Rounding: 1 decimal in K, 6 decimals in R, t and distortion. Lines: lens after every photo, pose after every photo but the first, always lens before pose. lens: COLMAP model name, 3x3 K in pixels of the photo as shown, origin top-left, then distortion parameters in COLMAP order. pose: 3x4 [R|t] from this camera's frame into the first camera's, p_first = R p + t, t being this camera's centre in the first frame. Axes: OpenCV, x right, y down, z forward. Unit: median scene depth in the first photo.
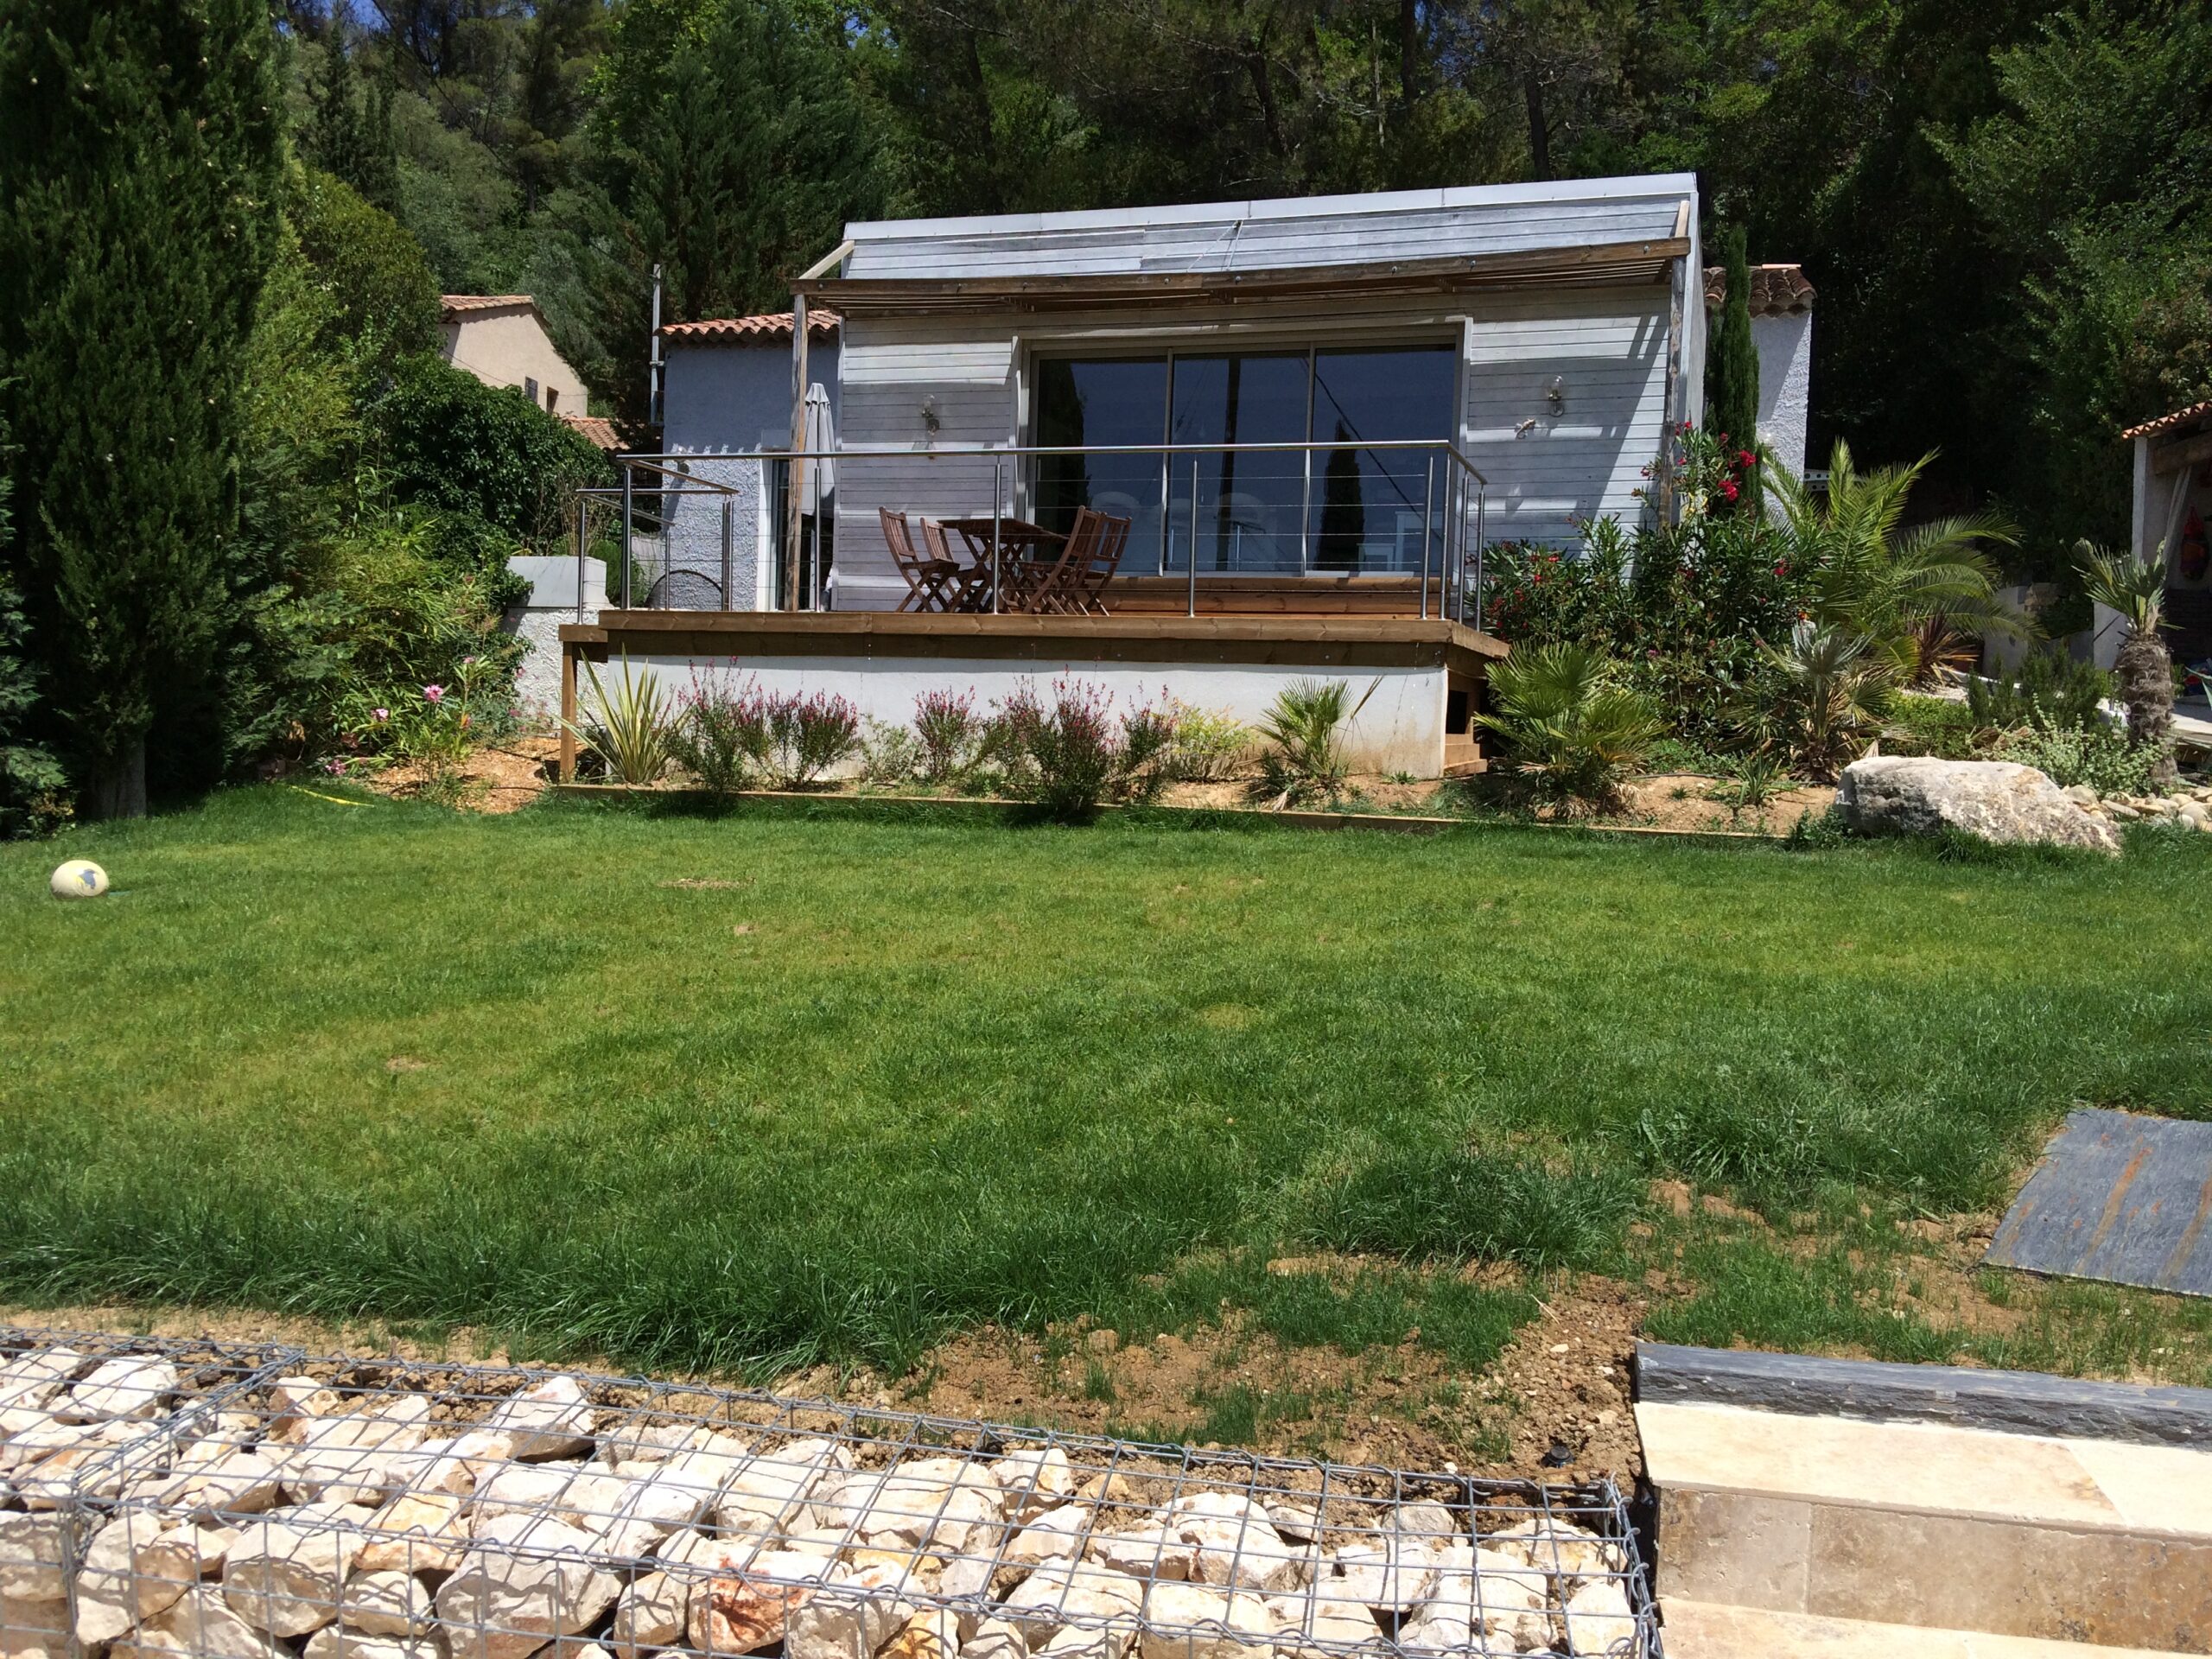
lens RADIAL K [[1871.1, 0, 1106.0], [0, 1871.1, 829.5], [0, 0, 1]] dist [0.080898, -0.129614]
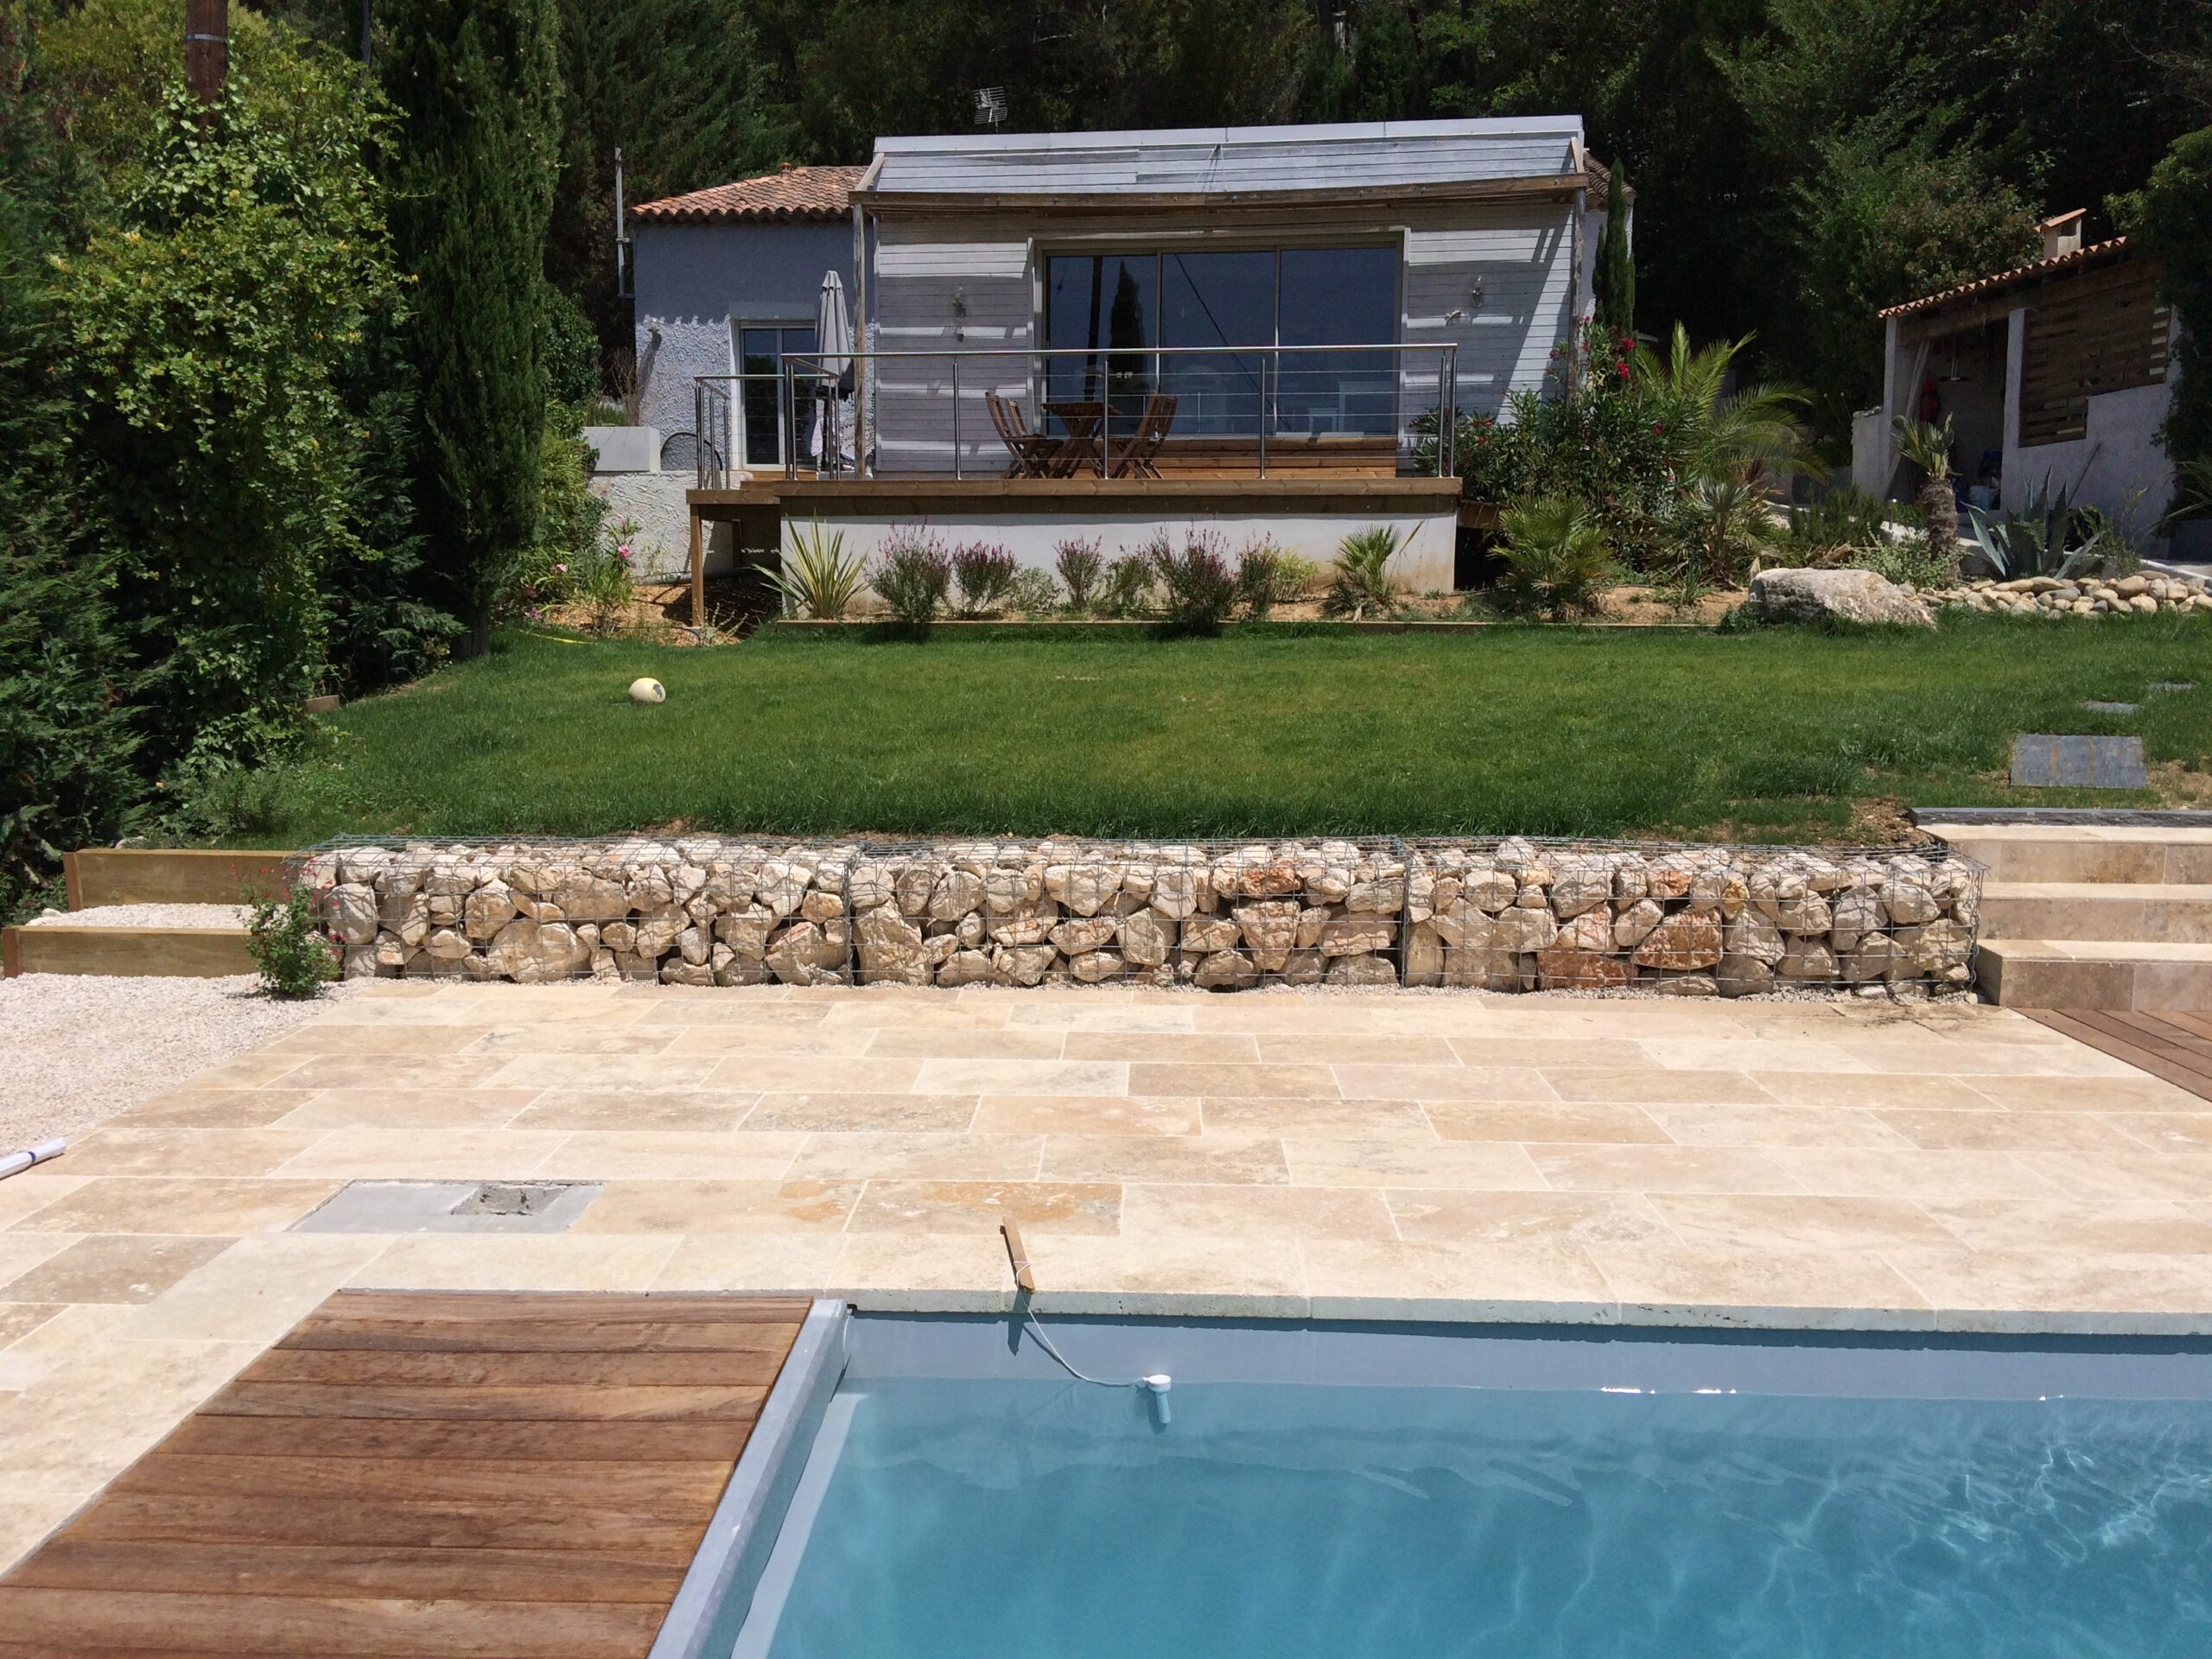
lens RADIAL K [[1871.1, 0, 1106.0], [0, 1871.1, 829.5], [0, 0, 1]] dist [0.080898, -0.129614]
pose [[0.987032, -0.049735, 0.152628, -0.277079], [0.035721, 0.995004, 0.093222, 0.006545], [-0.156502, -0.086561, 0.983877, -0.313548]]
